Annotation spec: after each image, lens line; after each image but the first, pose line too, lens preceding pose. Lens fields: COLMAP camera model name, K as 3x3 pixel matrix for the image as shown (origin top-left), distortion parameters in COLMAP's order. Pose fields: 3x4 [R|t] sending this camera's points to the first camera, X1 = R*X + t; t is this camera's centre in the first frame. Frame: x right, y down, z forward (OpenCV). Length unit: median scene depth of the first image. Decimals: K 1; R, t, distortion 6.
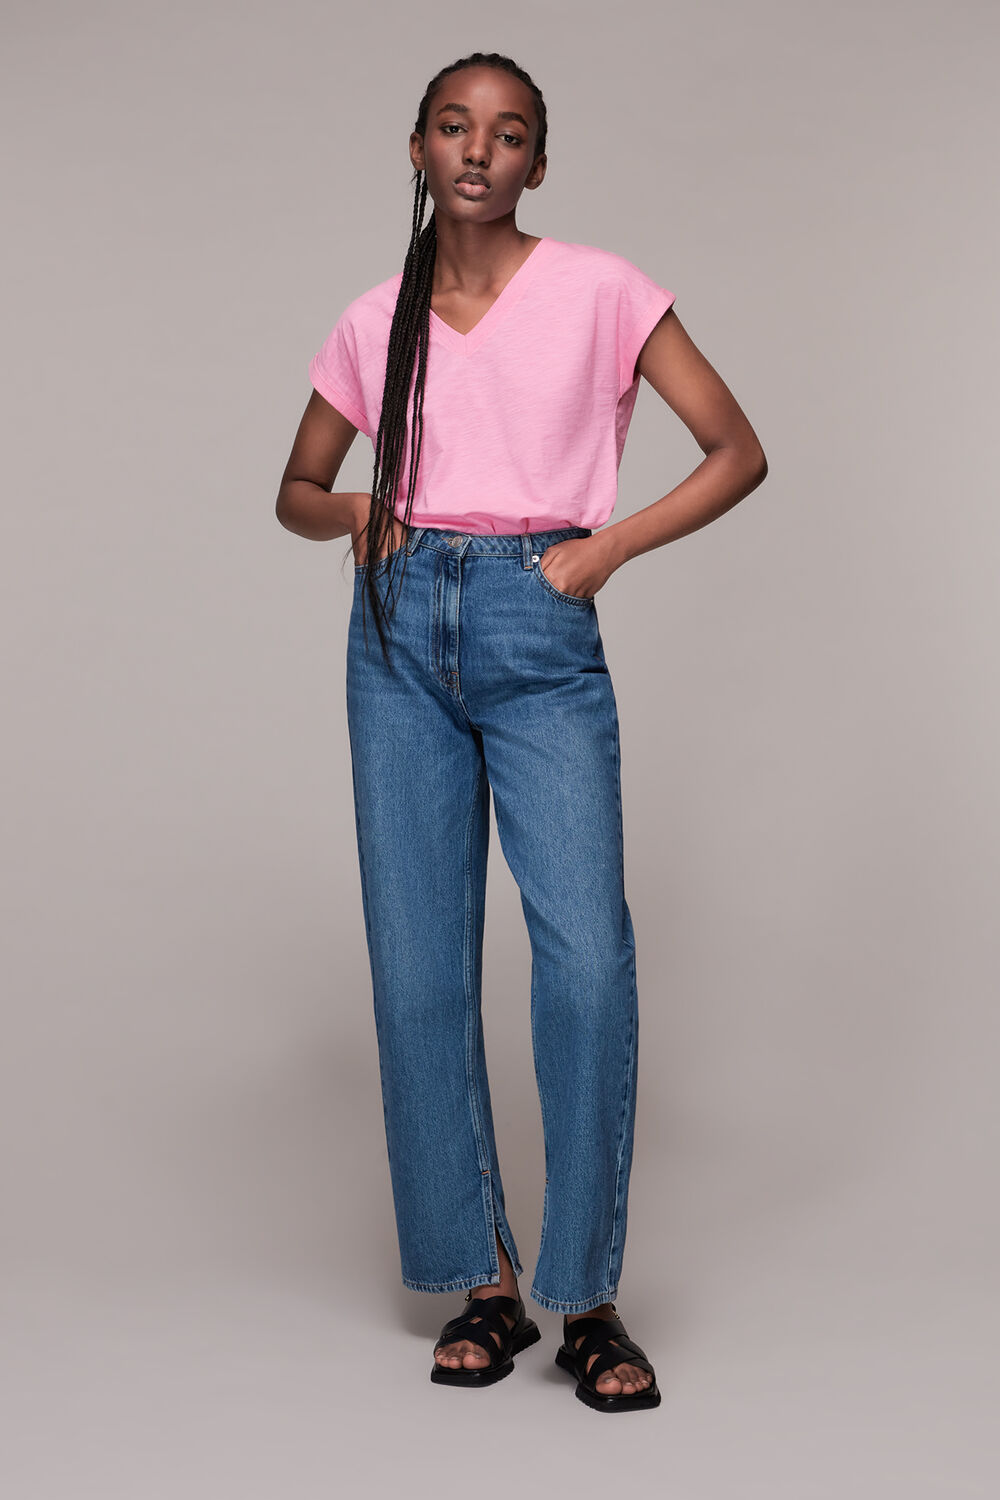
lens RADIAL K [[1950.5, 0, 505.6], [0, 1950.5, 749.3], [0, 0, 1]] dist [-0.015548, 0.000000]
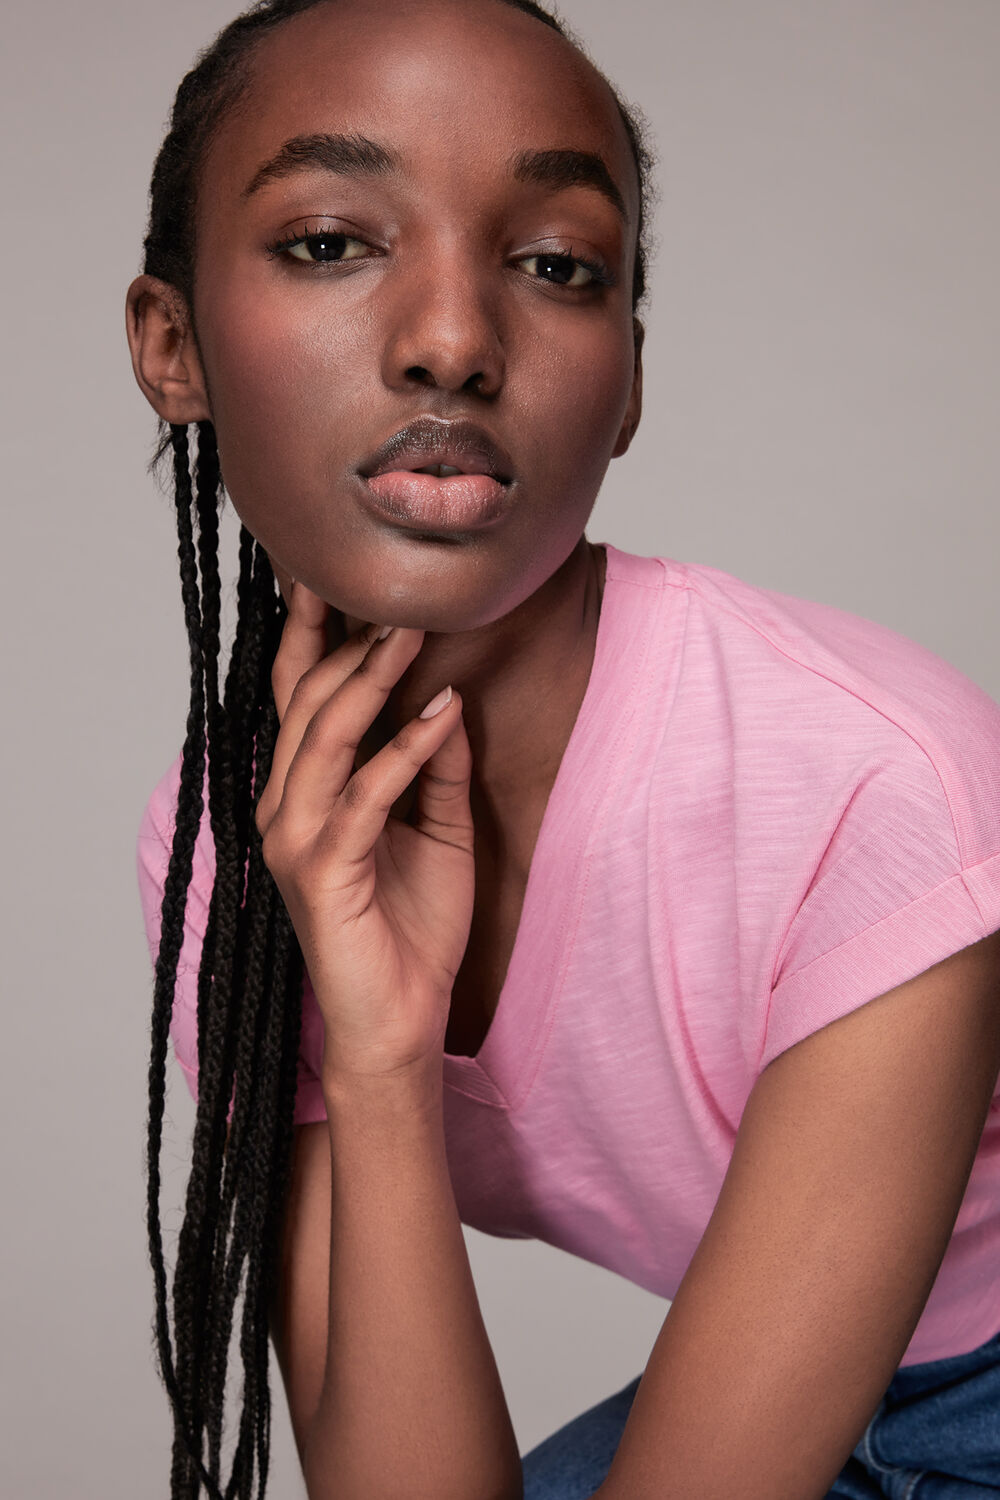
lens RADIAL K [[1950.5, 0, 499.8], [0, 1950.5, 752.4], [0, 0, 1]] dist [-0.015548, 0.000000]
pose [[0.983779, -0.117802, 0.135283, -0.044579], [0.125838, 0.990663, -0.052447, -0.244406], [-0.127842, 0.068620, 0.989418, 0.772995]]
